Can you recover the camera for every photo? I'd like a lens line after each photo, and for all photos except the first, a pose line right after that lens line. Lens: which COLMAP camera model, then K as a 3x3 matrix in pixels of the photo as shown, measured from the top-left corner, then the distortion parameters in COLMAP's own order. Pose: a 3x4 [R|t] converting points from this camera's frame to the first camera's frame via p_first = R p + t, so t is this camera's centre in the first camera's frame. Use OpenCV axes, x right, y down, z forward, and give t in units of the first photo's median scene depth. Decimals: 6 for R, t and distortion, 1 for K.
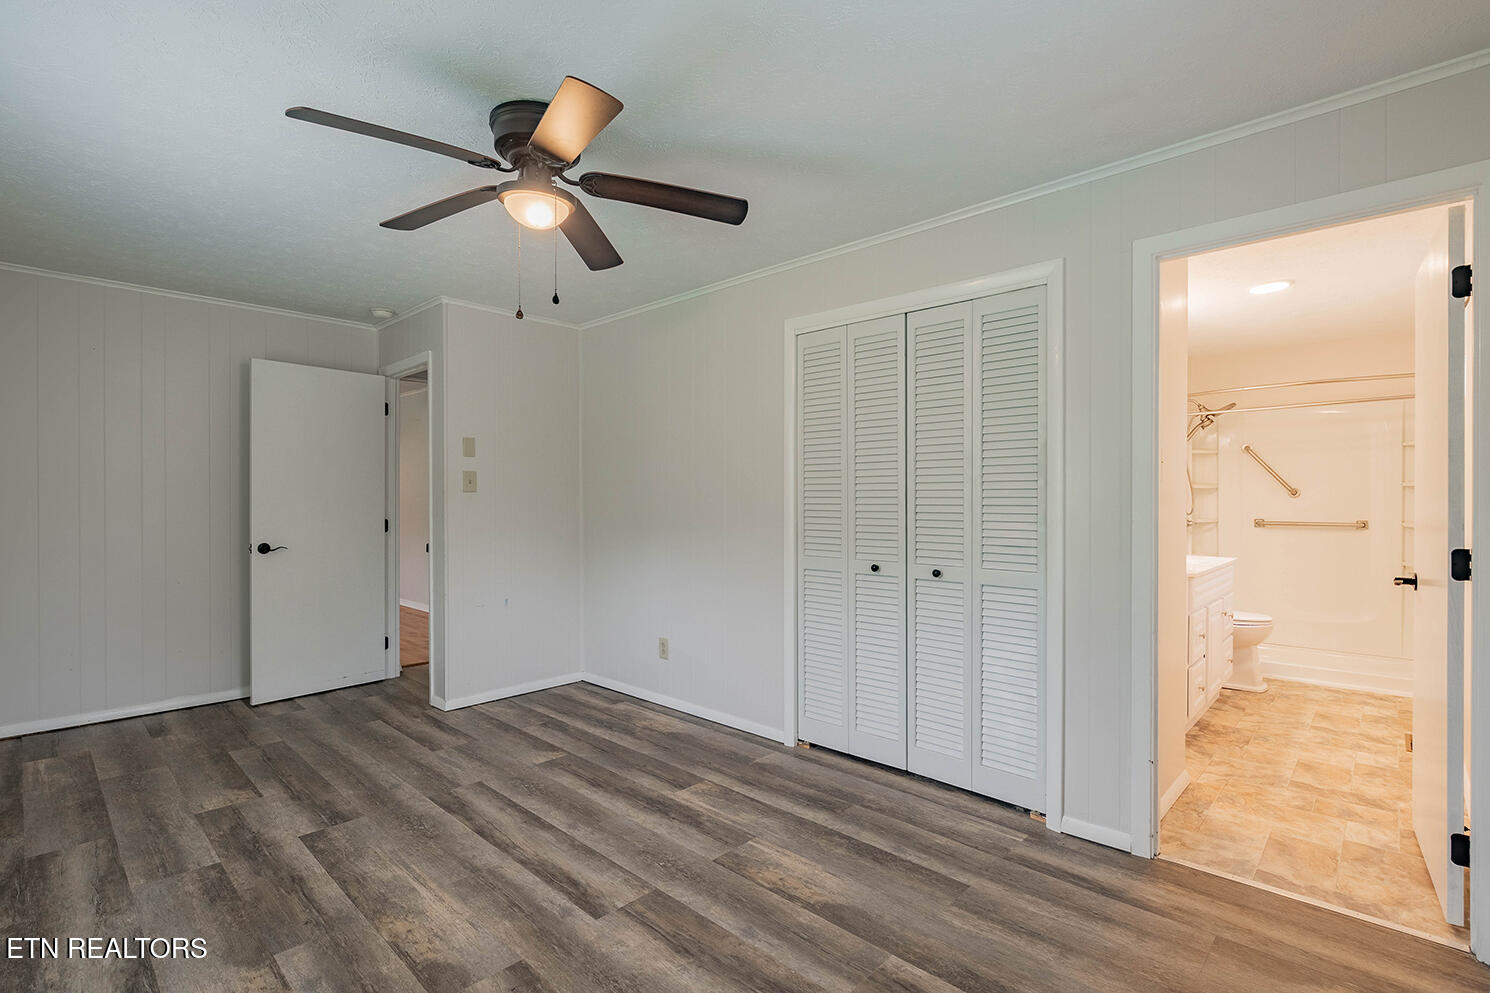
lens RADIAL K [[689.9, 0, 751.7], [0, 689.9, 496.1], [0, 0, 1]] dist [-0.004118, -0.000730]
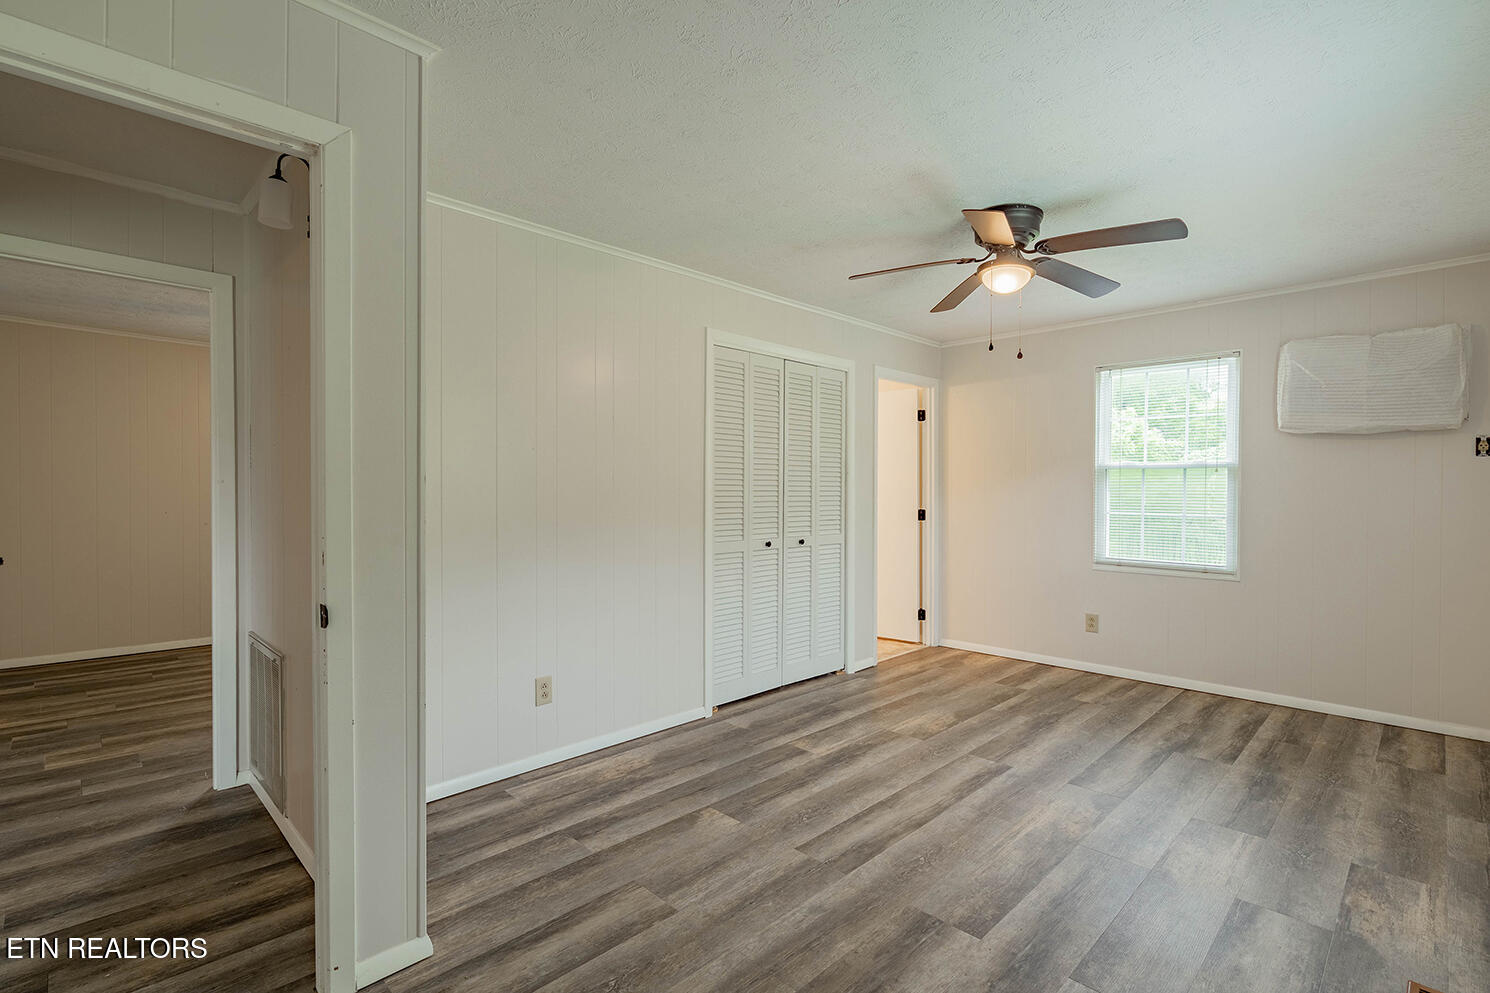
lens RADIAL K [[689.9, 0, 751.0], [0, 689.9, 497.5], [0, 0, 1]] dist [-0.004118, -0.000730]
pose [[0.034256, -0.010648, 0.999356, -1.245524], [-0.007235, 0.999914, 0.010902, 0.000724], [-0.999387, -0.007604, 0.034176, 1.077861]]
